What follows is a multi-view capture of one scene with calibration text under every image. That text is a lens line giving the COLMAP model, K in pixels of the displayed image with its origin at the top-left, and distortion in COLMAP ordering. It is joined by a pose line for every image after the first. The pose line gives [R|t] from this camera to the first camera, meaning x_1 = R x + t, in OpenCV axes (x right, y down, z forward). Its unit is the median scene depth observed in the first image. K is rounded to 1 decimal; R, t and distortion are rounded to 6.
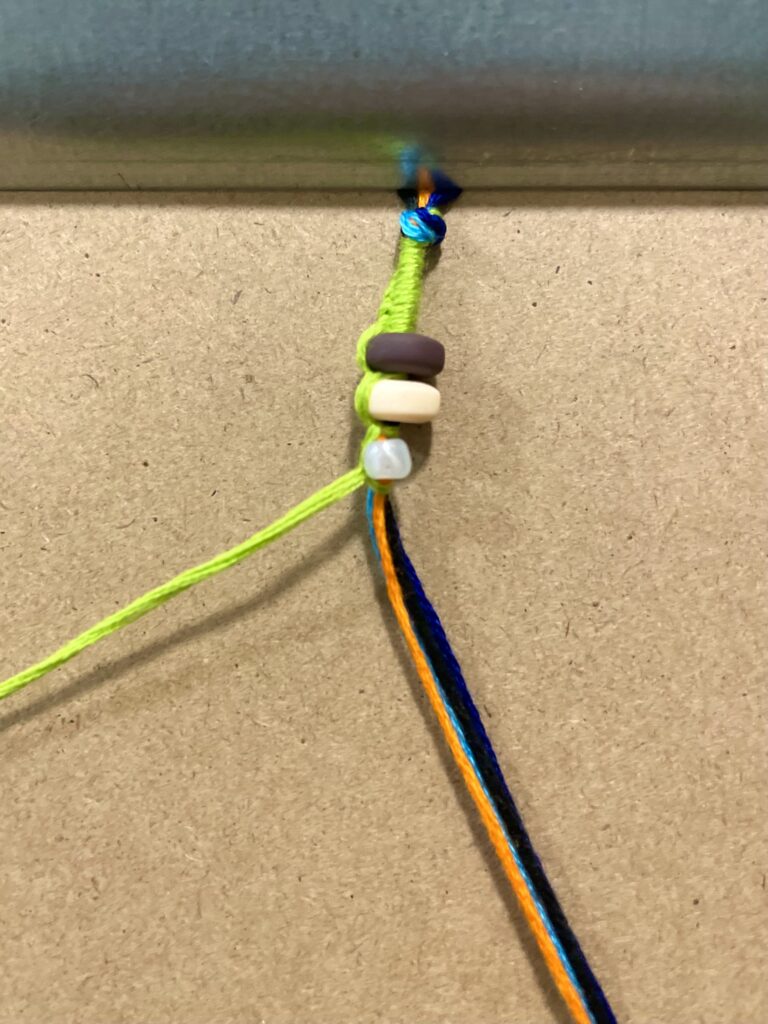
lens RADIAL K [[930.2, 0, 366.4], [0, 930.2, 455.8], [0, 0, 1]] dist [0.058603, -0.150405]
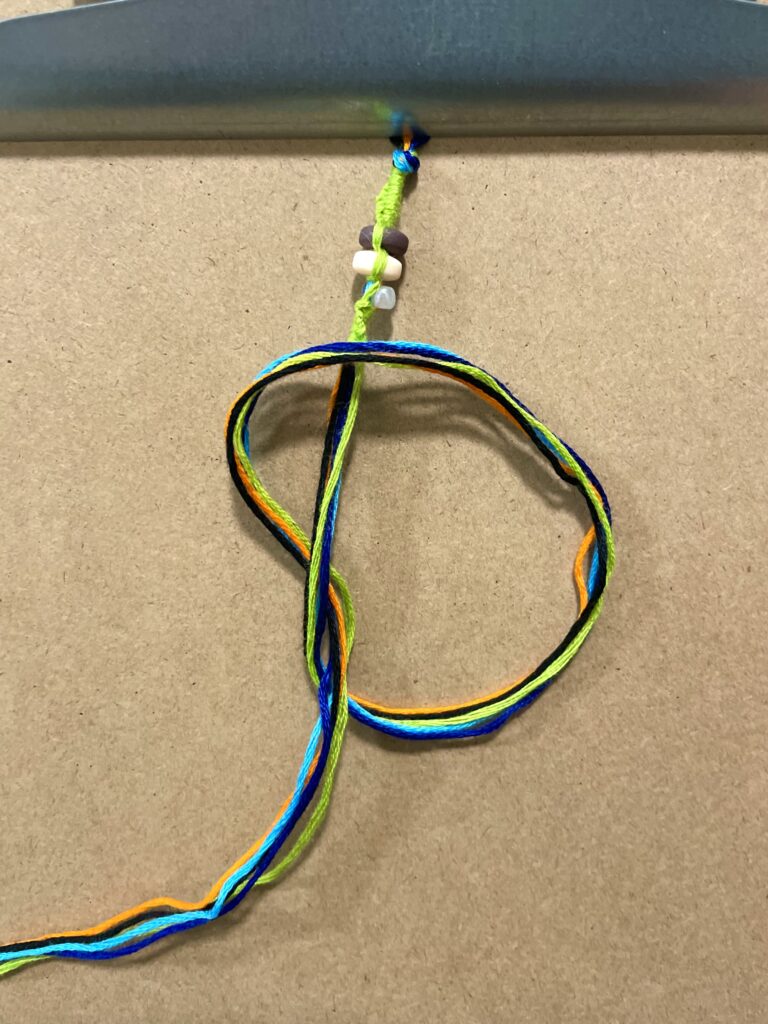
lens RADIAL K [[881.0, 0, 407.6], [0, 881.0, 460.6], [0, 0, 1]] dist [0.099629, -0.233286]
pose [[0.996218, -0.043910, 0.074976, -0.080152], [0.025473, 0.972588, 0.231138, -0.093394], [-0.083070, -0.228354, 0.970028, -0.664326]]
